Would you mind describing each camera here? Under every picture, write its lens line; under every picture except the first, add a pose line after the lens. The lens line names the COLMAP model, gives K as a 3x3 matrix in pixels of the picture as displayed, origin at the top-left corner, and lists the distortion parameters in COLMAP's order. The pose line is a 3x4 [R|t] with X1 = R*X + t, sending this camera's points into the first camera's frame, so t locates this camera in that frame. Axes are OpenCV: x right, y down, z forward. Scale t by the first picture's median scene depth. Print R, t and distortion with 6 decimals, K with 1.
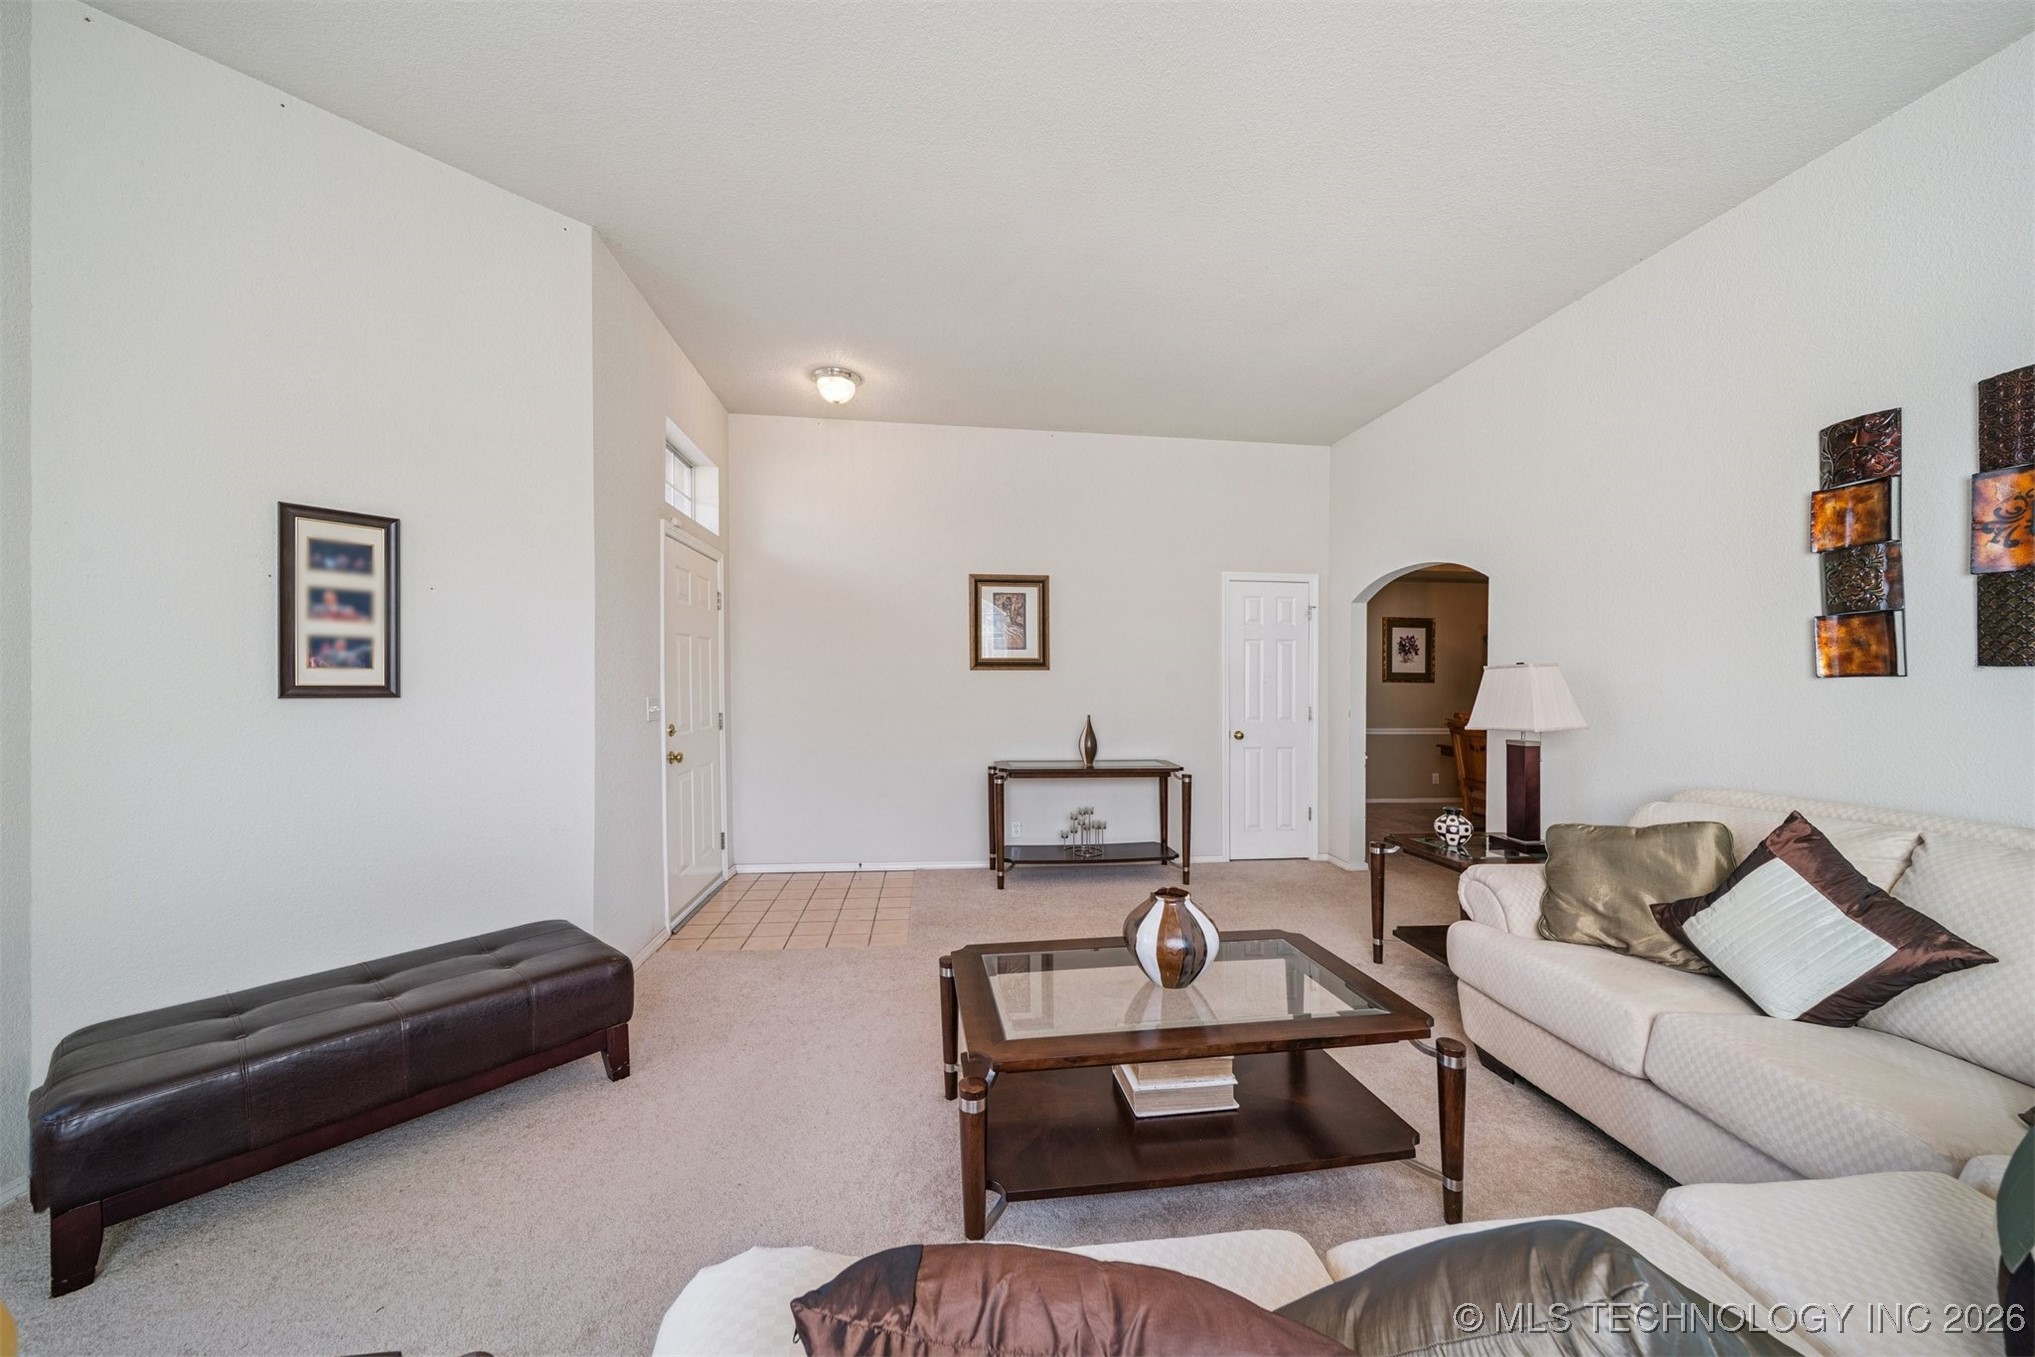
lens RADIAL K [[723.0, 0, 1019.9], [0, 723.0, 683.3], [0, 0, 1]] dist [-0.001110, -0.000162]
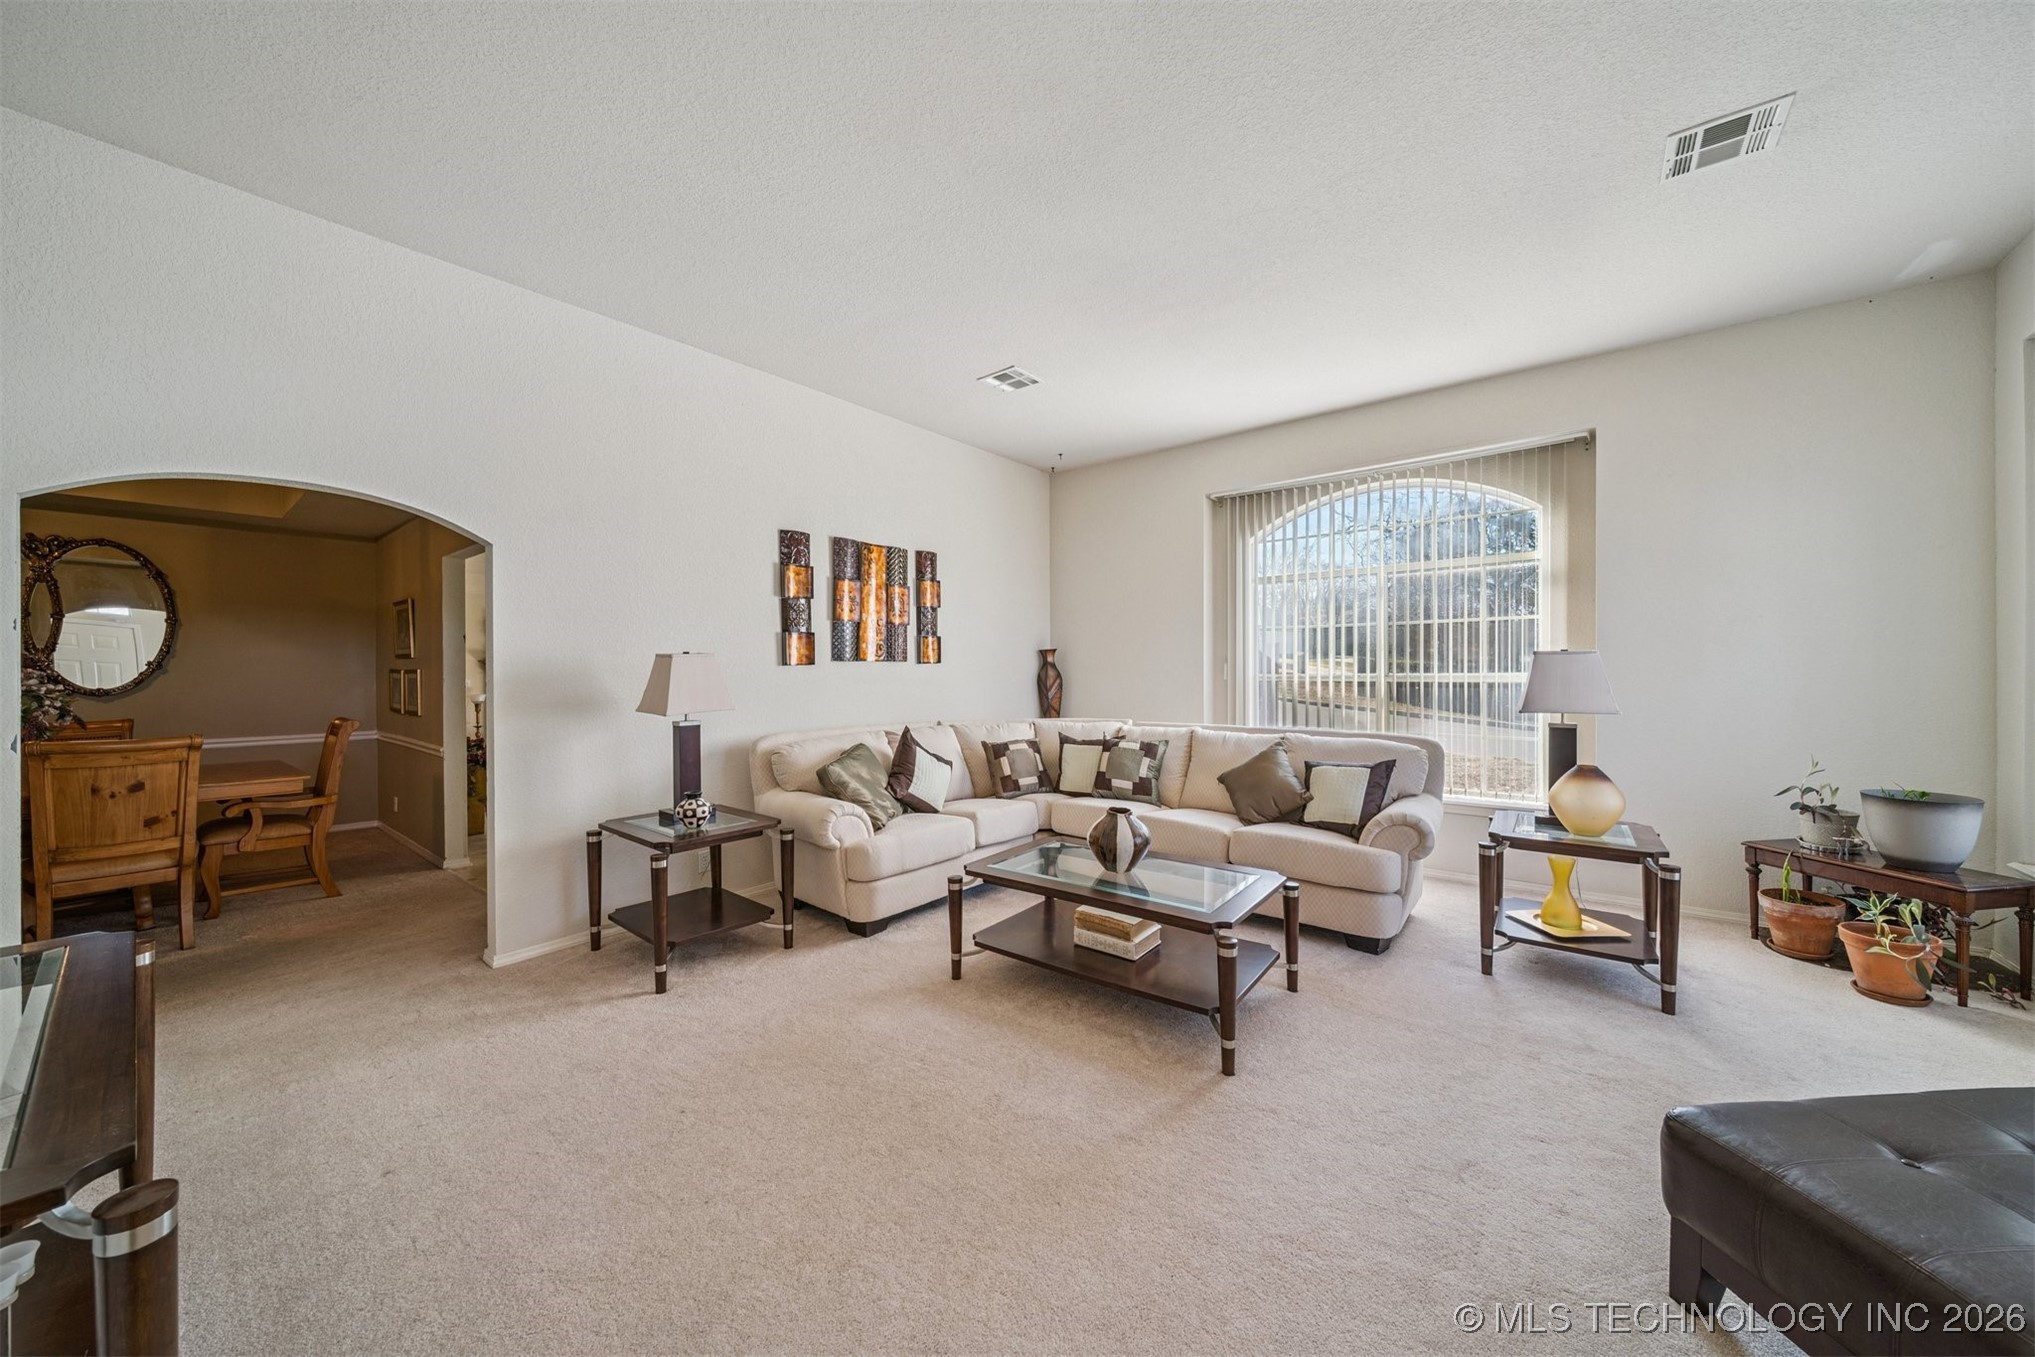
lens RADIAL K [[723.0, 0, 1019.9], [0, 723.0, 683.3], [0, 0, 1]] dist [-0.001110, -0.000162]
pose [[-0.687713, -0.018281, 0.725752, -0.190137], [0.001763, 0.999638, 0.026852, -0.003690], [-0.725981, 0.019746, -0.687432, 0.553642]]
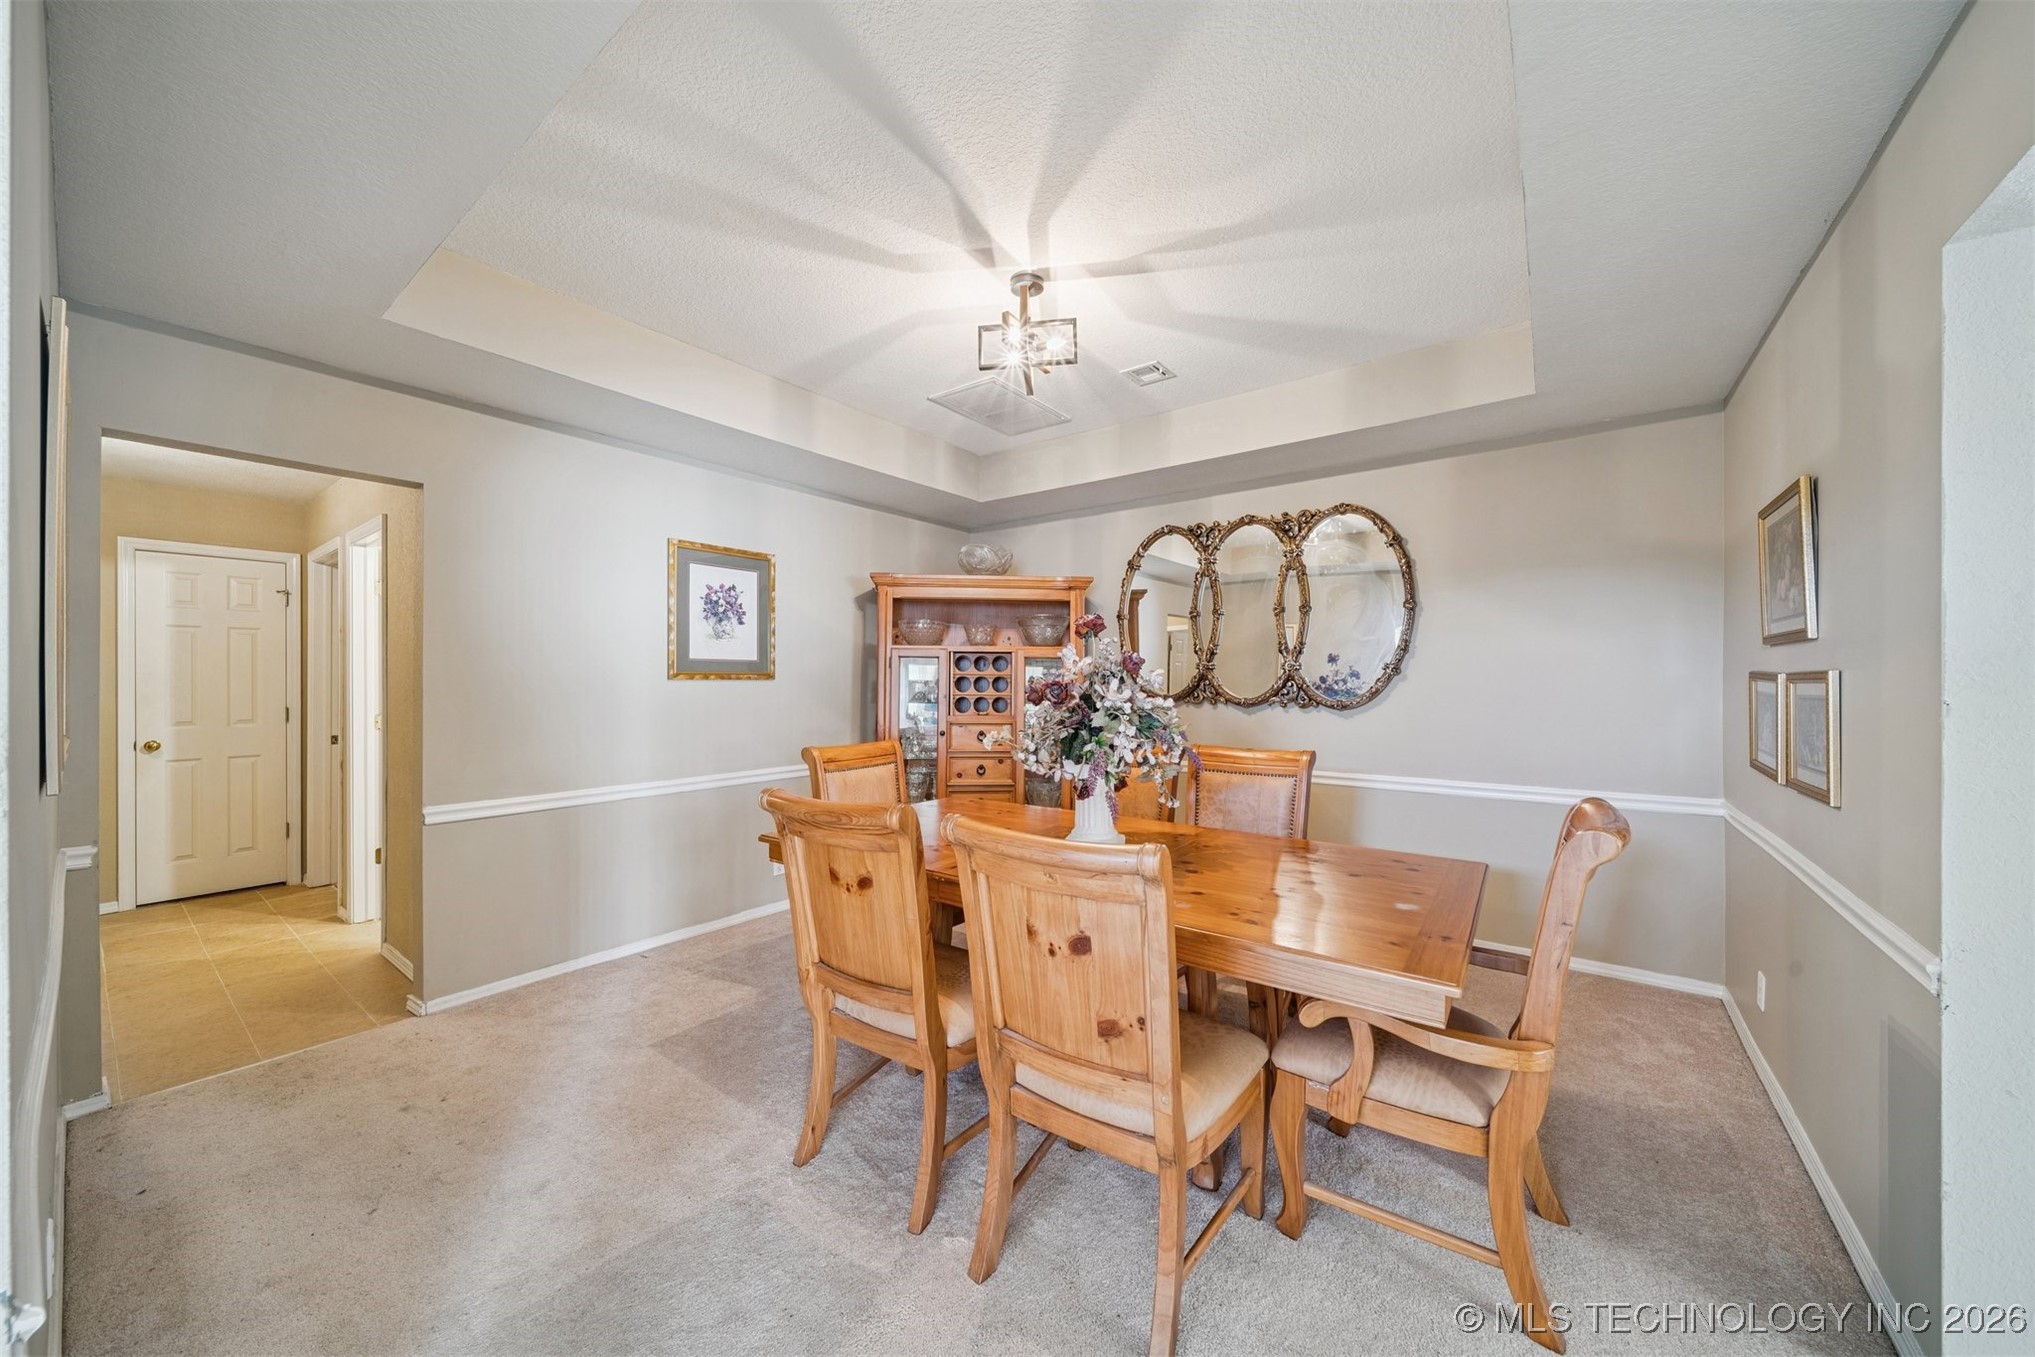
lens RADIAL K [[713.6, 0, 1013.7], [0, 713.6, 675.5], [0, 0, 1]] dist [-0.003184, -0.000183]
pose [[0.701600, -0.001309, 0.712569, 0.332774], [0.009457, 0.999927, -0.007474, 0.001390], [-0.712508, 0.011982, 0.701562, 0.525396]]
